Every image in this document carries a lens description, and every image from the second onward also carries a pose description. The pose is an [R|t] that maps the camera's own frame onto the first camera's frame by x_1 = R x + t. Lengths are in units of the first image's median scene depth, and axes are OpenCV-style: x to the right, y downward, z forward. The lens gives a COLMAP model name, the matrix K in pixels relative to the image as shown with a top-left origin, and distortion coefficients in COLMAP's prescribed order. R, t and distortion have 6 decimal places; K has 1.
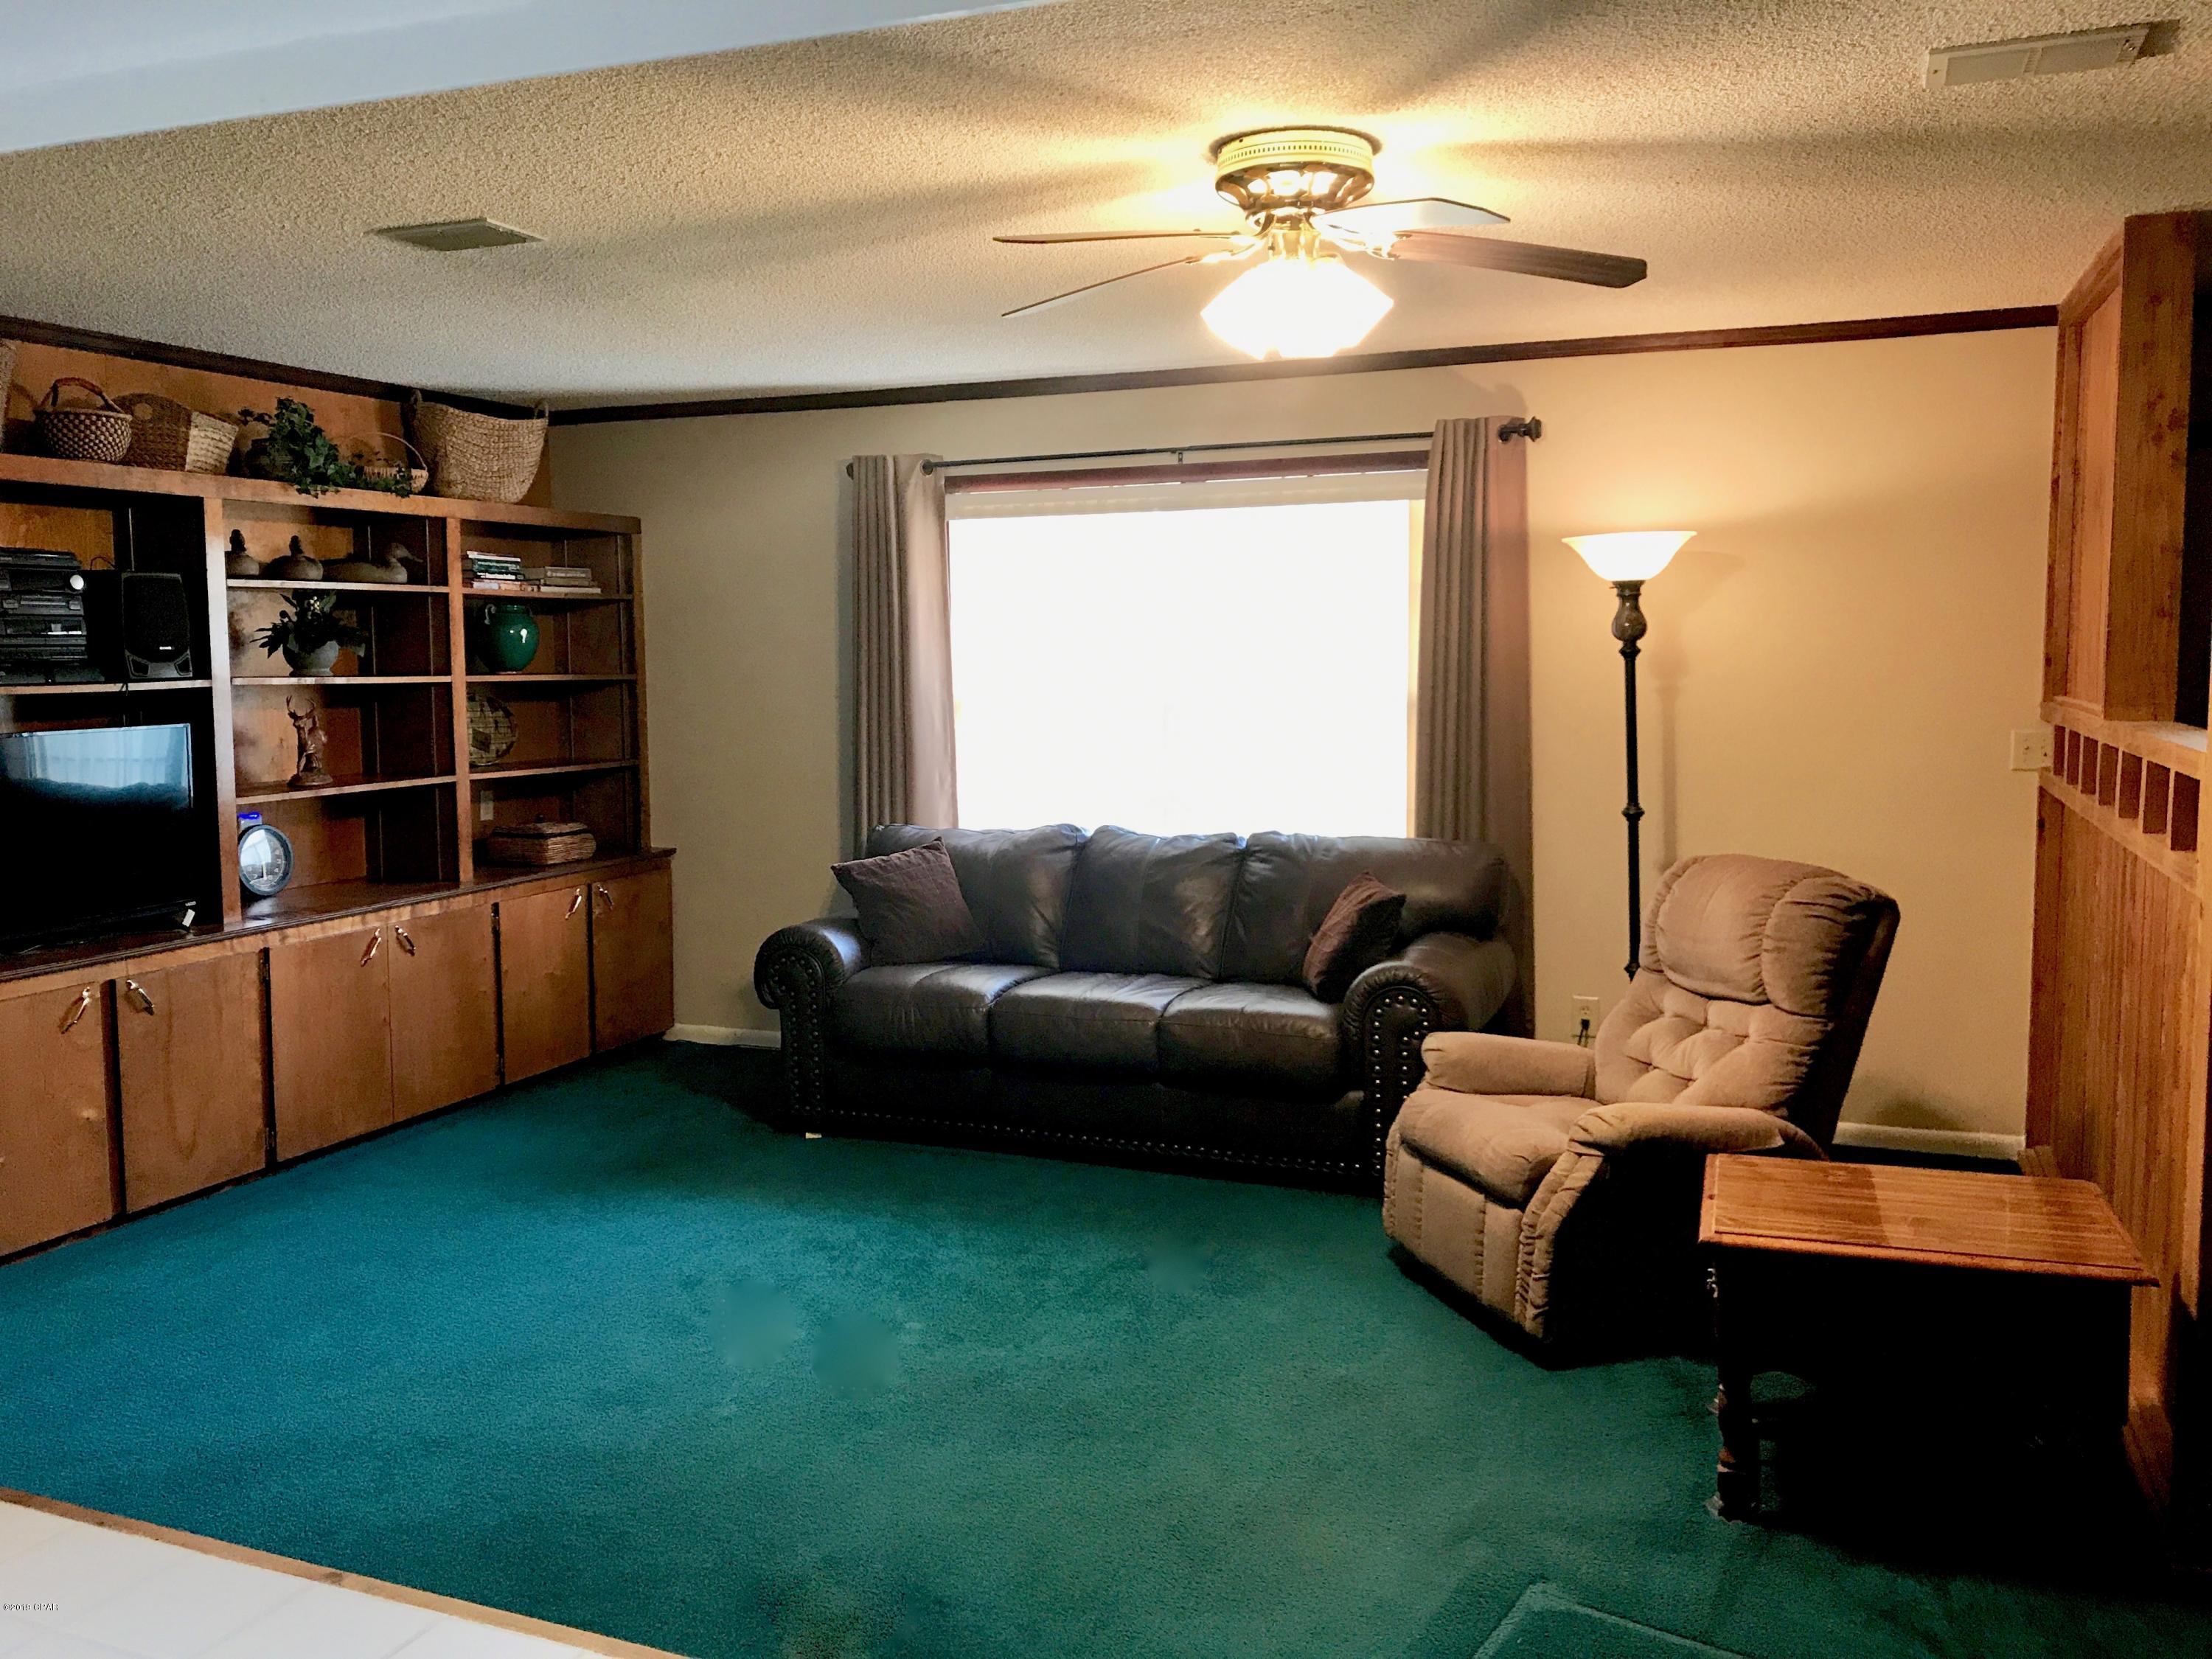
lens RADIAL K [[1930.2, 0, 1106.0], [0, 1930.2, 825.8], [0, 0, 1]] dist [0.033765, -0.012765]
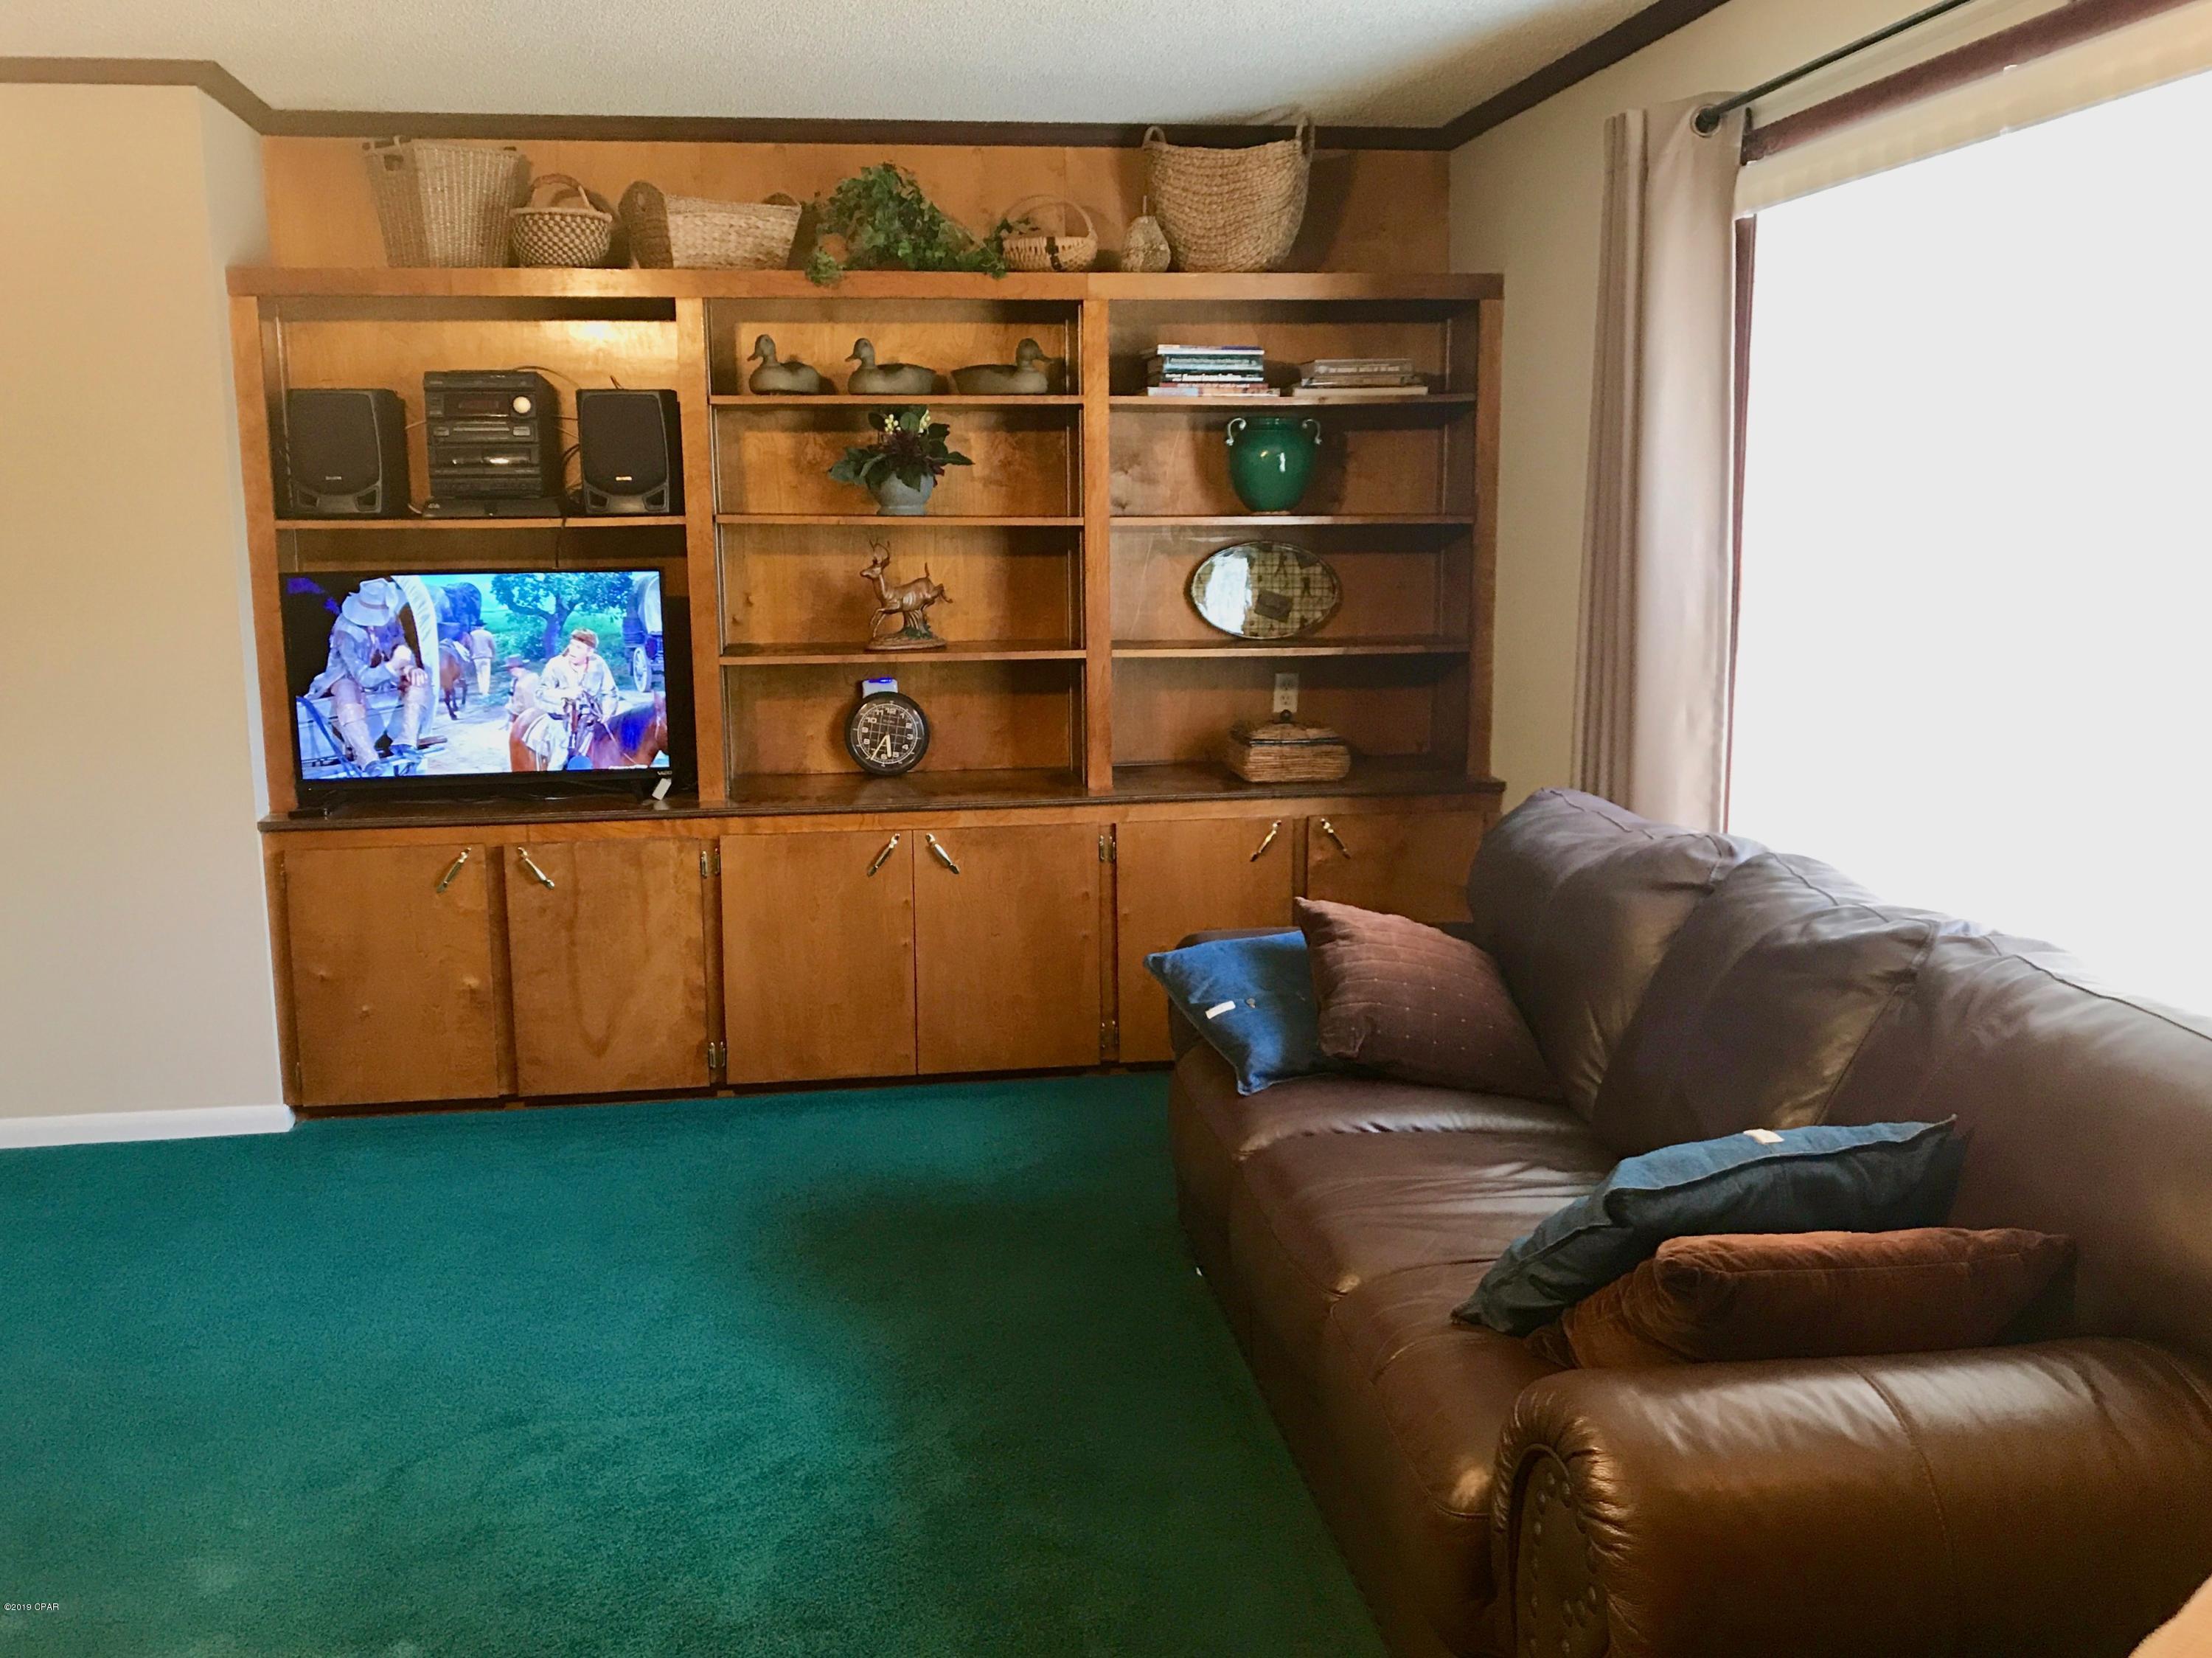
lens RADIAL K [[1930.5, 0, 1106.5], [0, 1930.5, 832.8], [0, 0, 1]] dist [0.033765, -0.012765]
pose [[0.476891, 0.153707, -0.865419, 0.355416], [-0.079302, 0.988100, 0.131797, -0.059080], [0.875378, 0.005777, 0.483405, 0.690070]]
